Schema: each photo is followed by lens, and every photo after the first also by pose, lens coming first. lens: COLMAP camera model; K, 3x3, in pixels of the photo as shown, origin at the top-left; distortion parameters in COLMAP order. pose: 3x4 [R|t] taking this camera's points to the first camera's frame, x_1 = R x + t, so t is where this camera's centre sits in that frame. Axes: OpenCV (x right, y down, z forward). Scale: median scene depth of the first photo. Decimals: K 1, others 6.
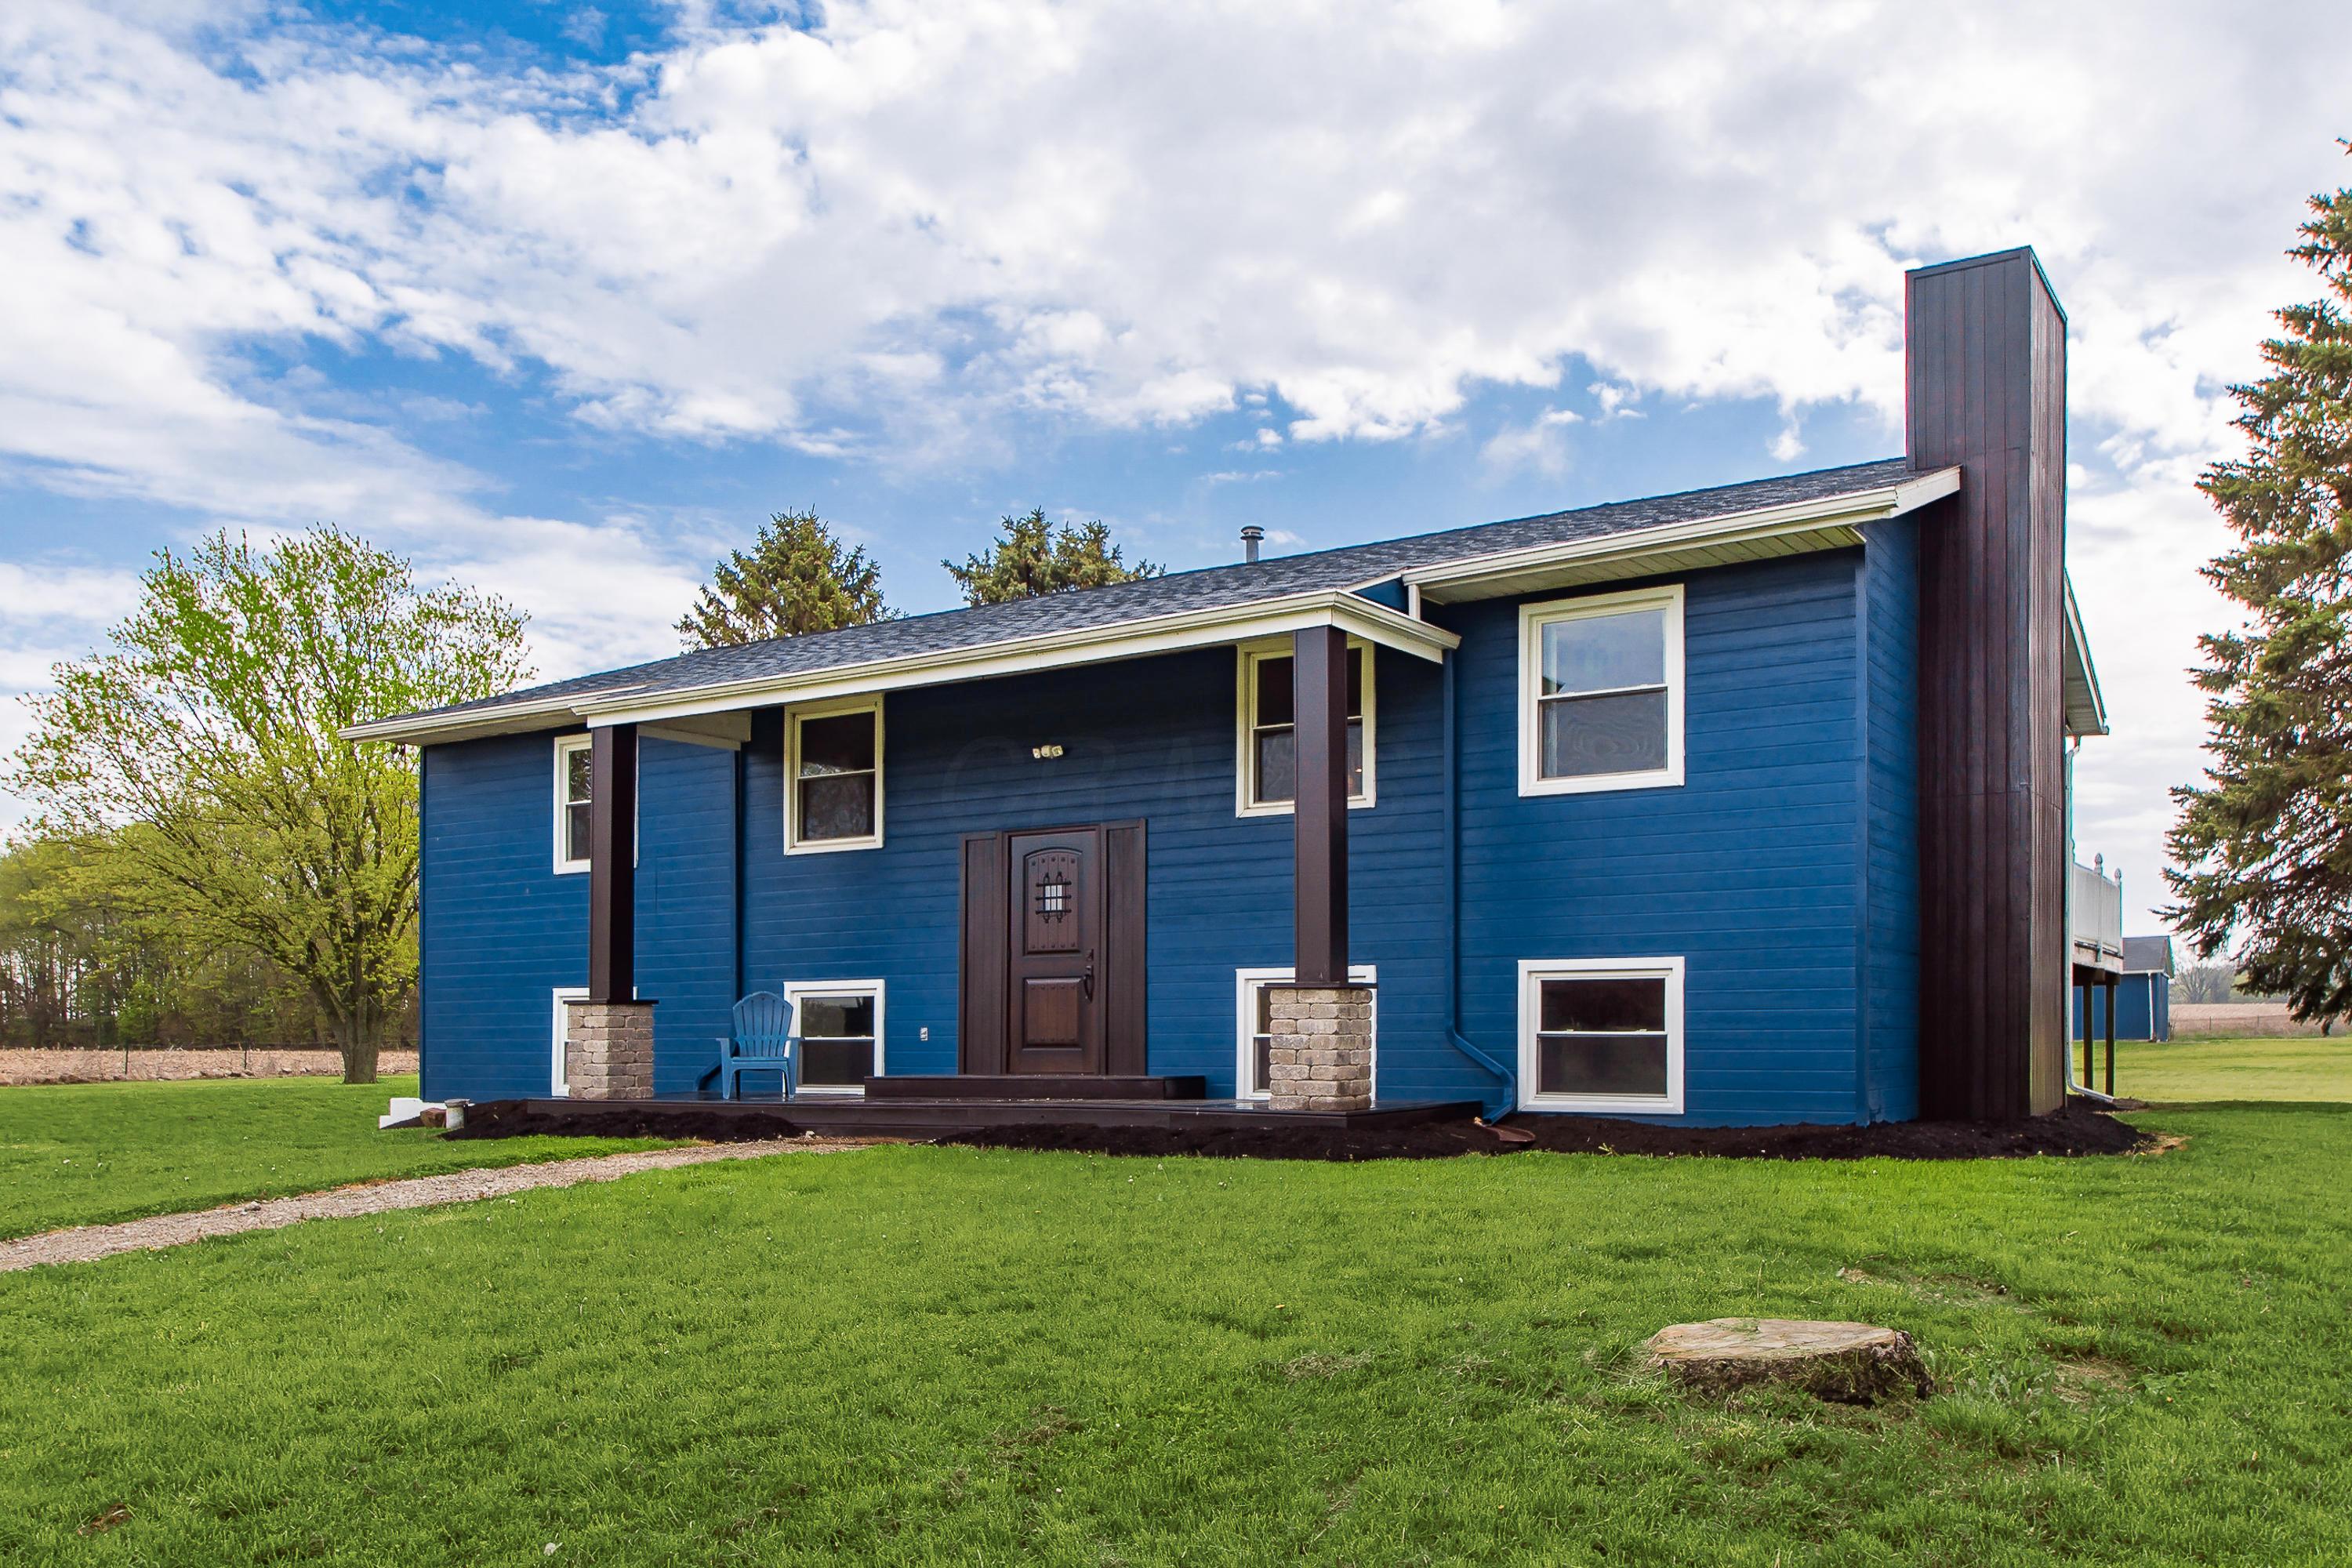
lens RADIAL K [[1910.1, 0, 1176.0], [0, 1910.1, 784.0], [0, 0, 1]] dist [0.002333, 0.000527]
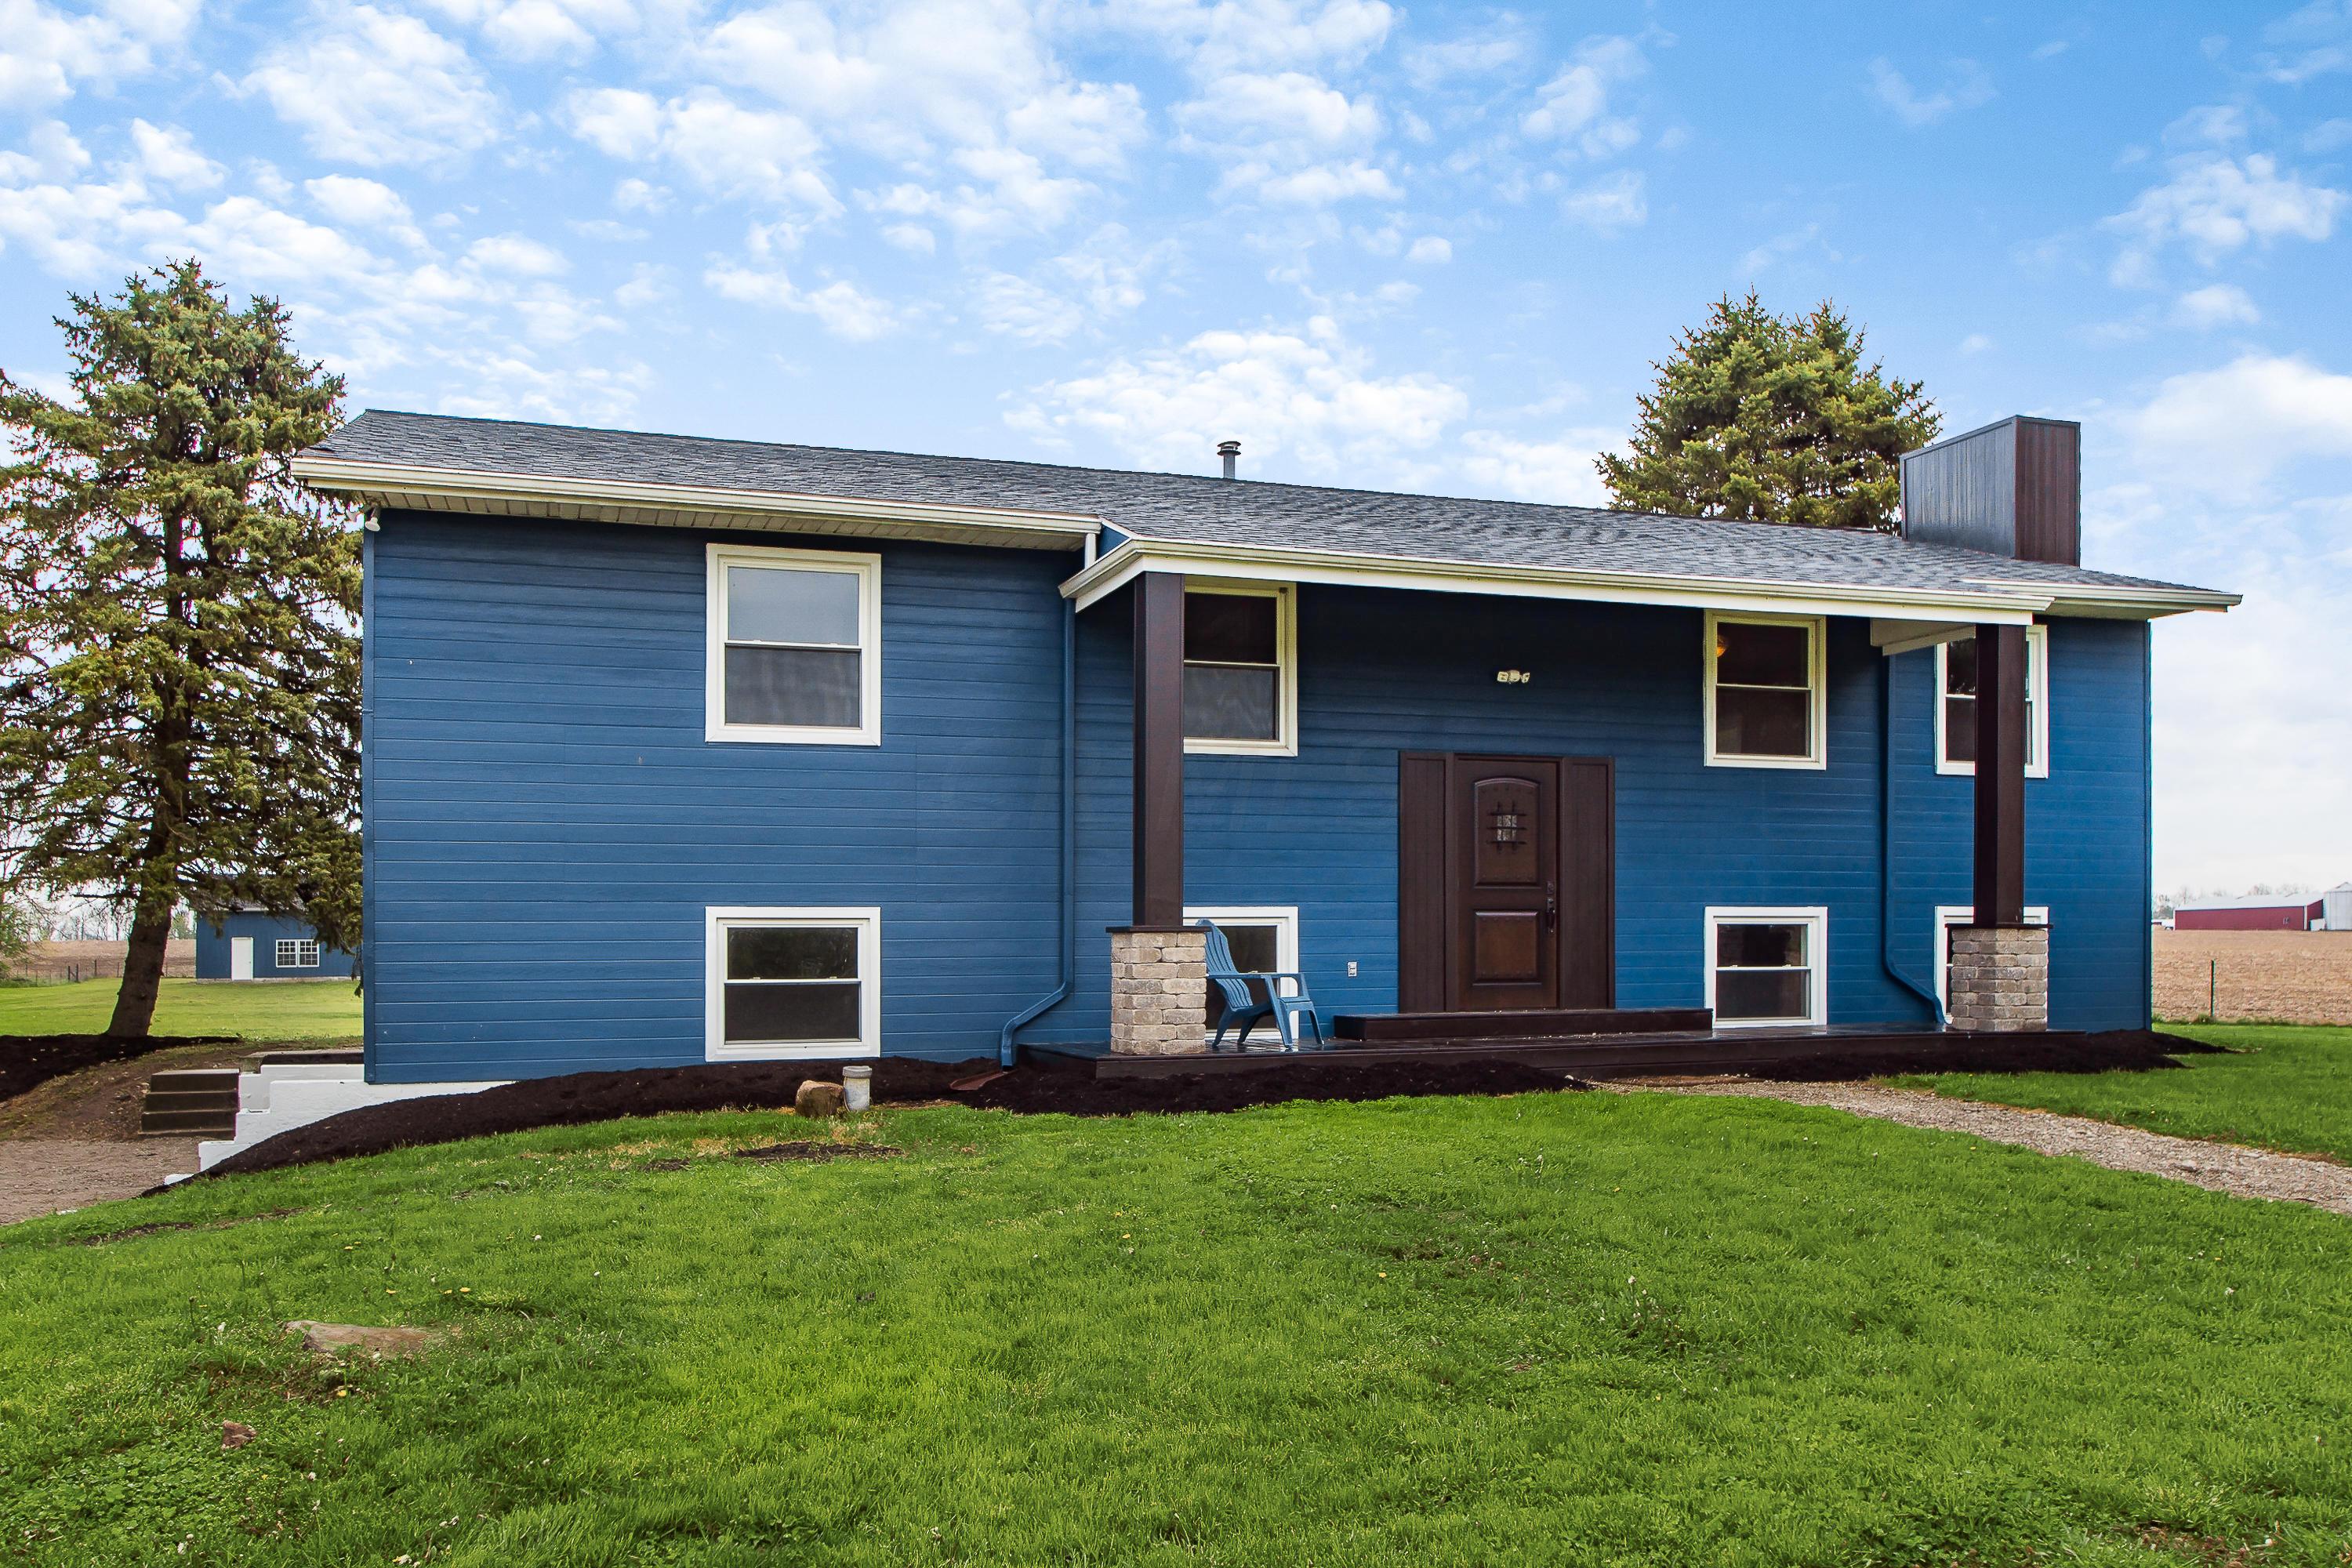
lens RADIAL K [[1784.4, 0, 1176.0], [0, 1784.4, 784.0], [0, 0, 1]] dist [0.026166, 0.001162]
pose [[0.622597, 0.082697, 0.778161, -0.813863], [-0.094141, 0.995094, -0.030429, 0.075178], [-0.776860, -0.054312, 0.627327, 0.525854]]
